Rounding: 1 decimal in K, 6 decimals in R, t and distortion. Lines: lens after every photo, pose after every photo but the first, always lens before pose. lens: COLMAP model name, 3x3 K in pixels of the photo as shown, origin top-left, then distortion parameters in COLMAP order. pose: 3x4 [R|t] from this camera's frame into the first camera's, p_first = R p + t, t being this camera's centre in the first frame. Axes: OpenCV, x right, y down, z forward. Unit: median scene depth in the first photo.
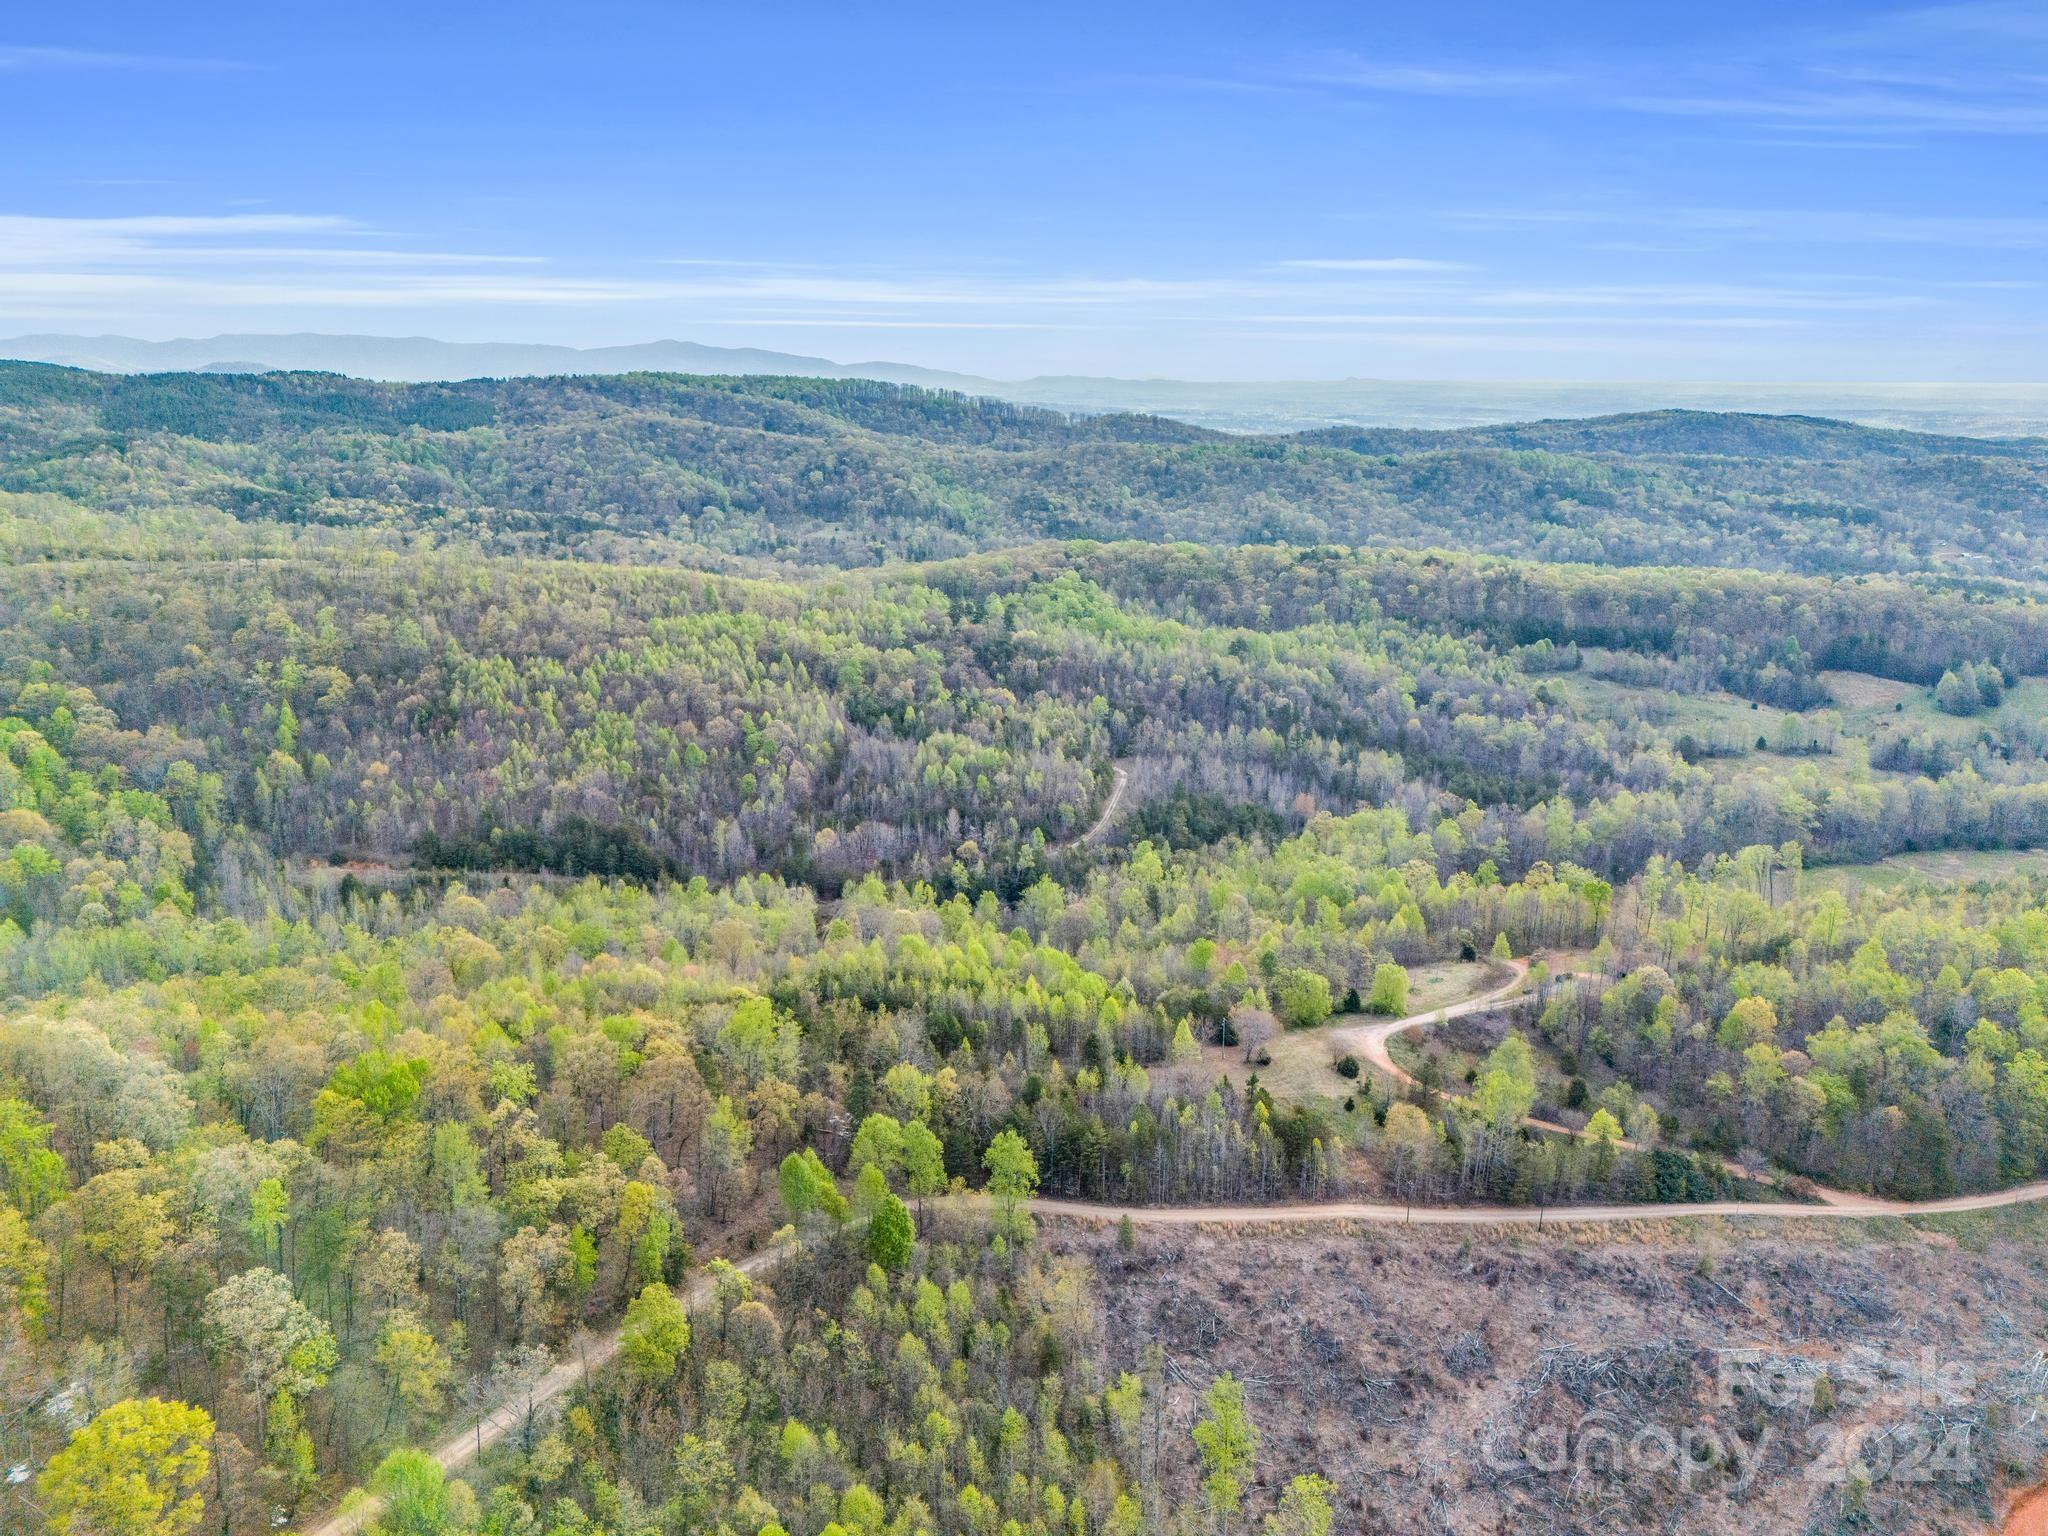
lens RADIAL K [[1507.7, 0, 1025.3], [0, 1507.7, 814.2], [0, 0, 1]] dist [0.085578, -0.071554]
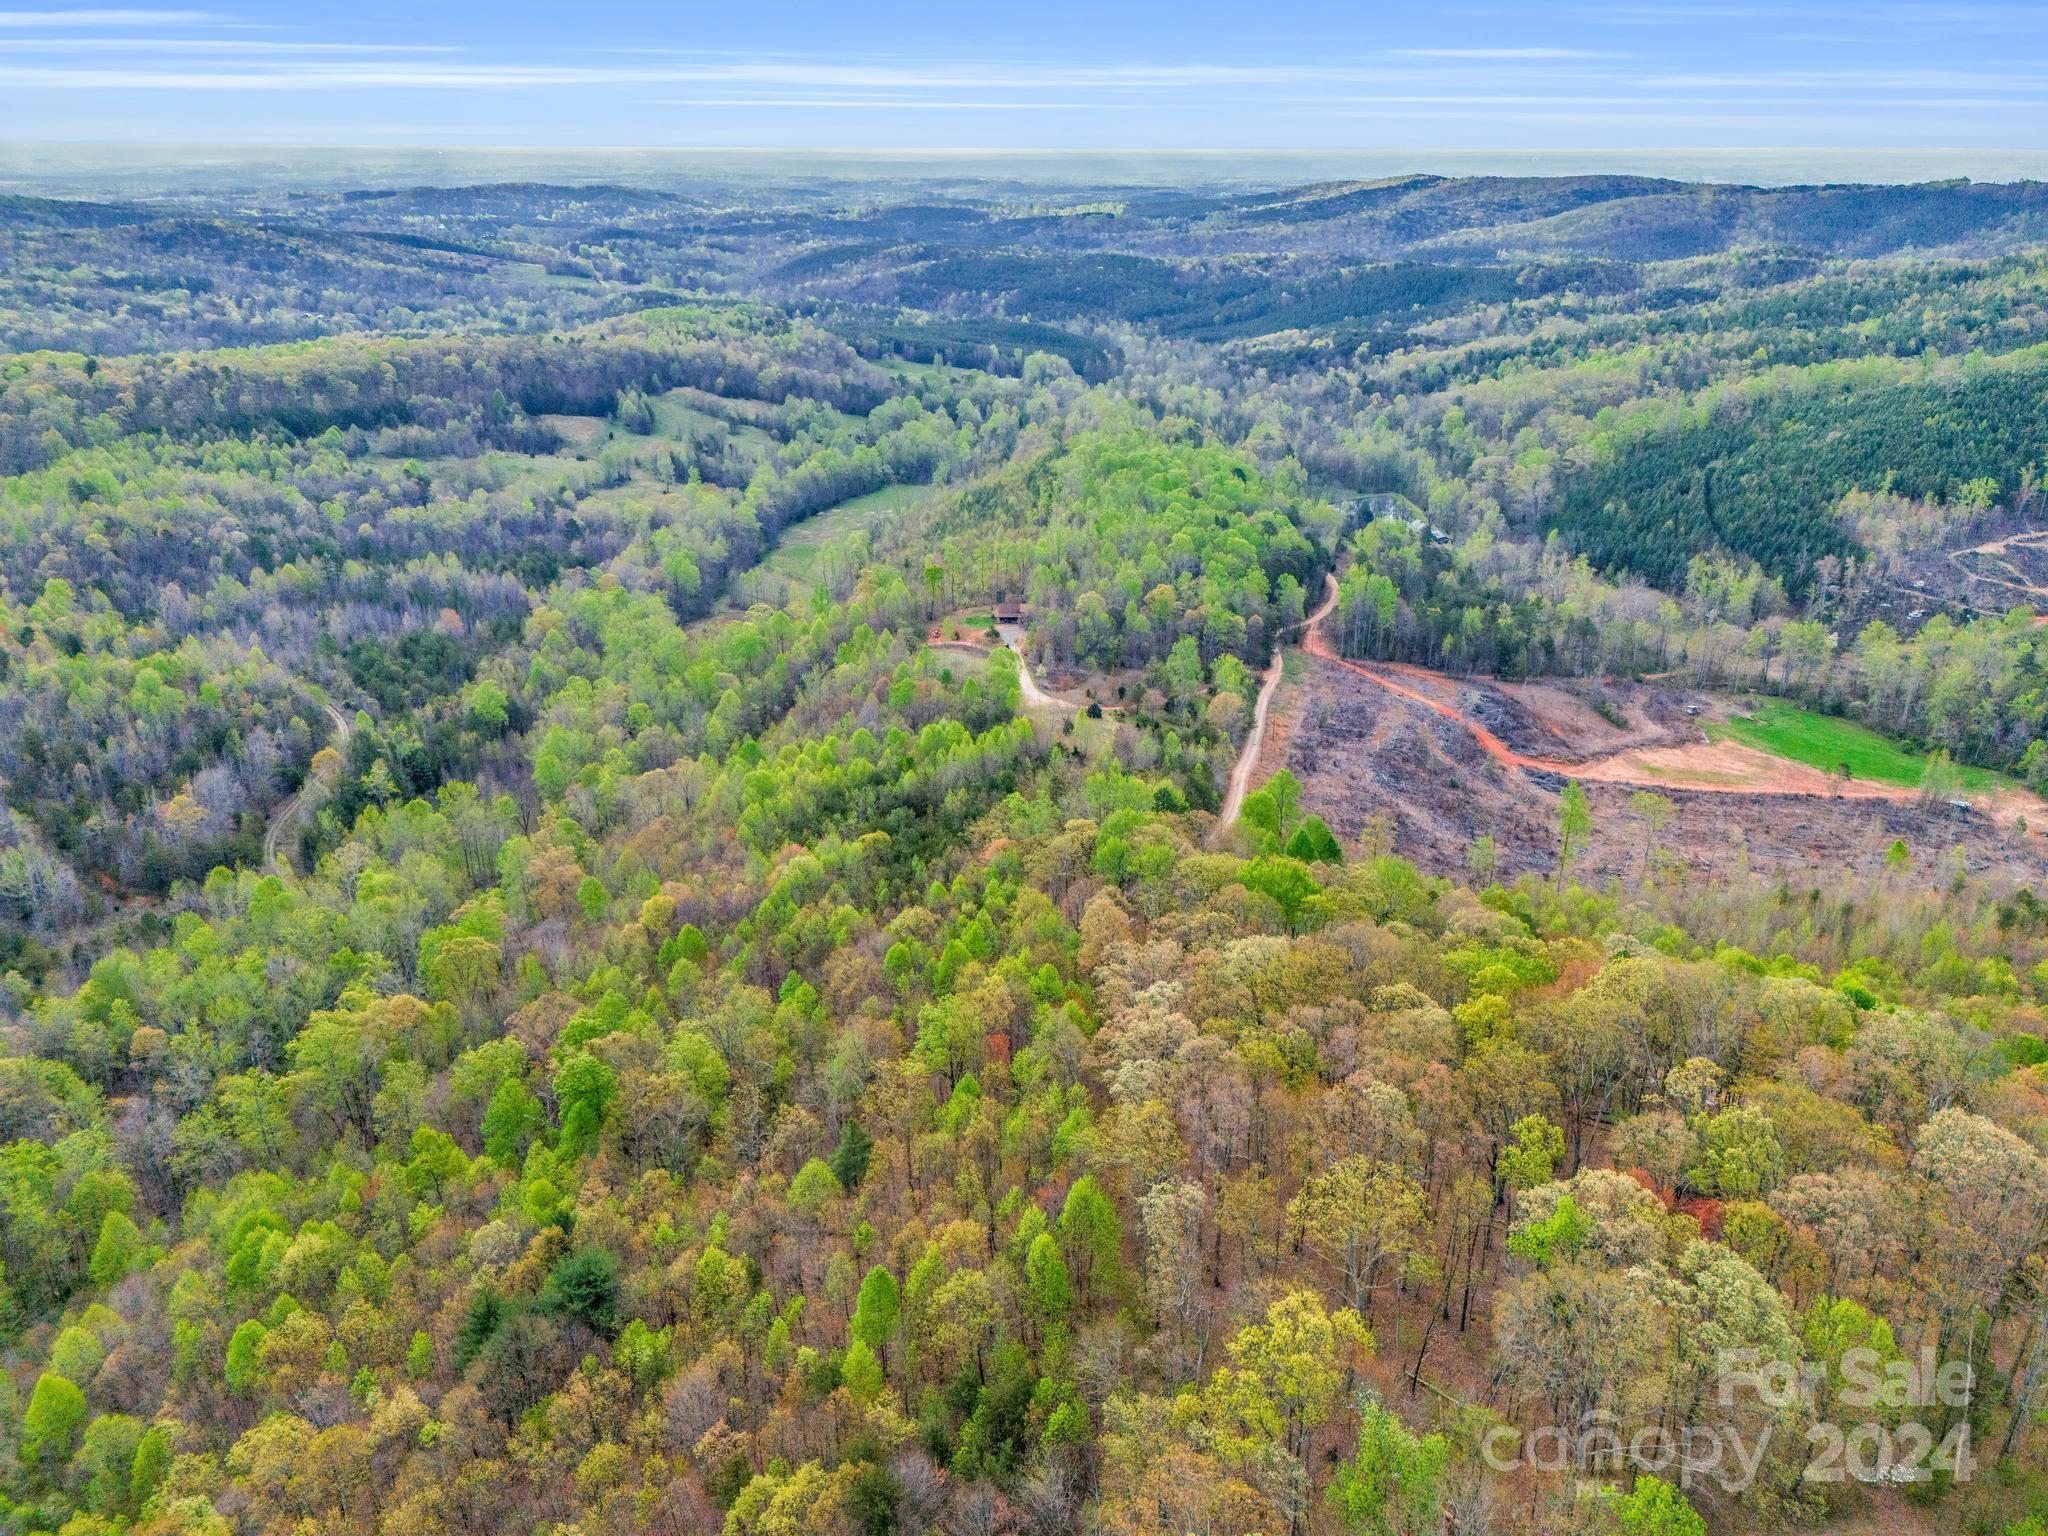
lens RADIAL K [[1507.7, 0, 1025.3], [0, 1507.7, 814.2], [0, 0, 1]] dist [0.085578, -0.071554]
pose [[0.390832, -0.379615, 0.838536, -0.376405], [0.261575, 0.919241, 0.294234, -0.059473], [-0.882513, 0.104344, 0.458566, 0.197376]]
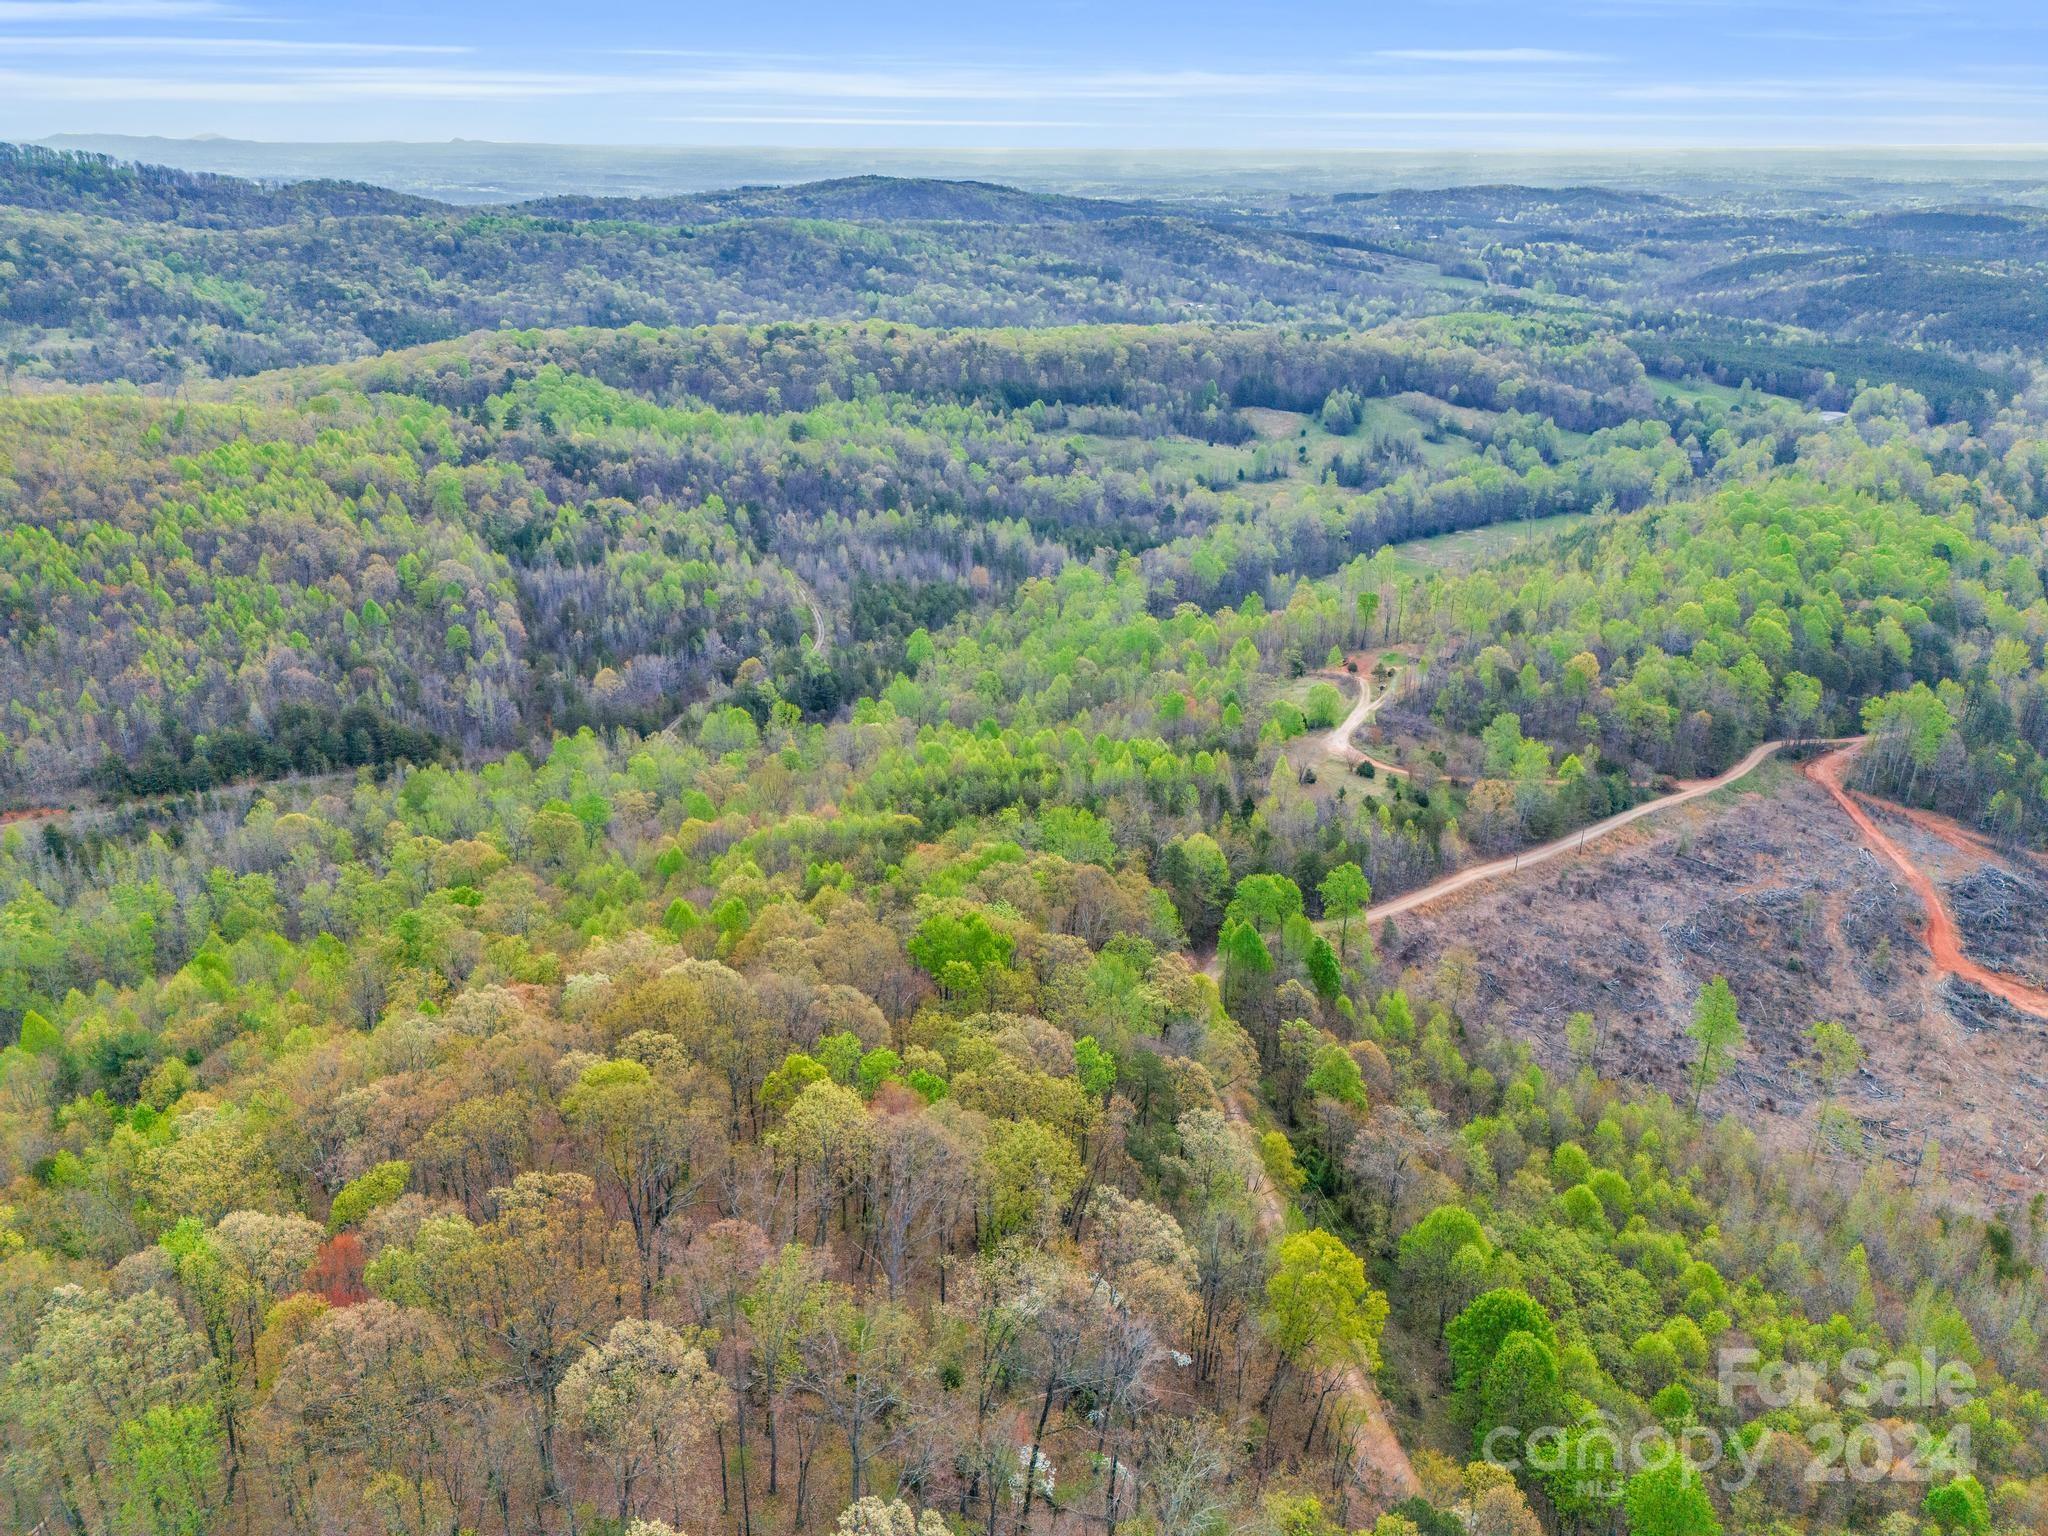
lens RADIAL K [[1507.7, 0, 1025.3], [0, 1507.7, 814.2], [0, 0, 1]] dist [0.085578, -0.071554]
pose [[0.853043, -0.215744, 0.475156, -0.233626], [0.149795, 0.973452, 0.173070, -0.016303], [-0.499880, -0.076460, 0.862713, 0.053688]]
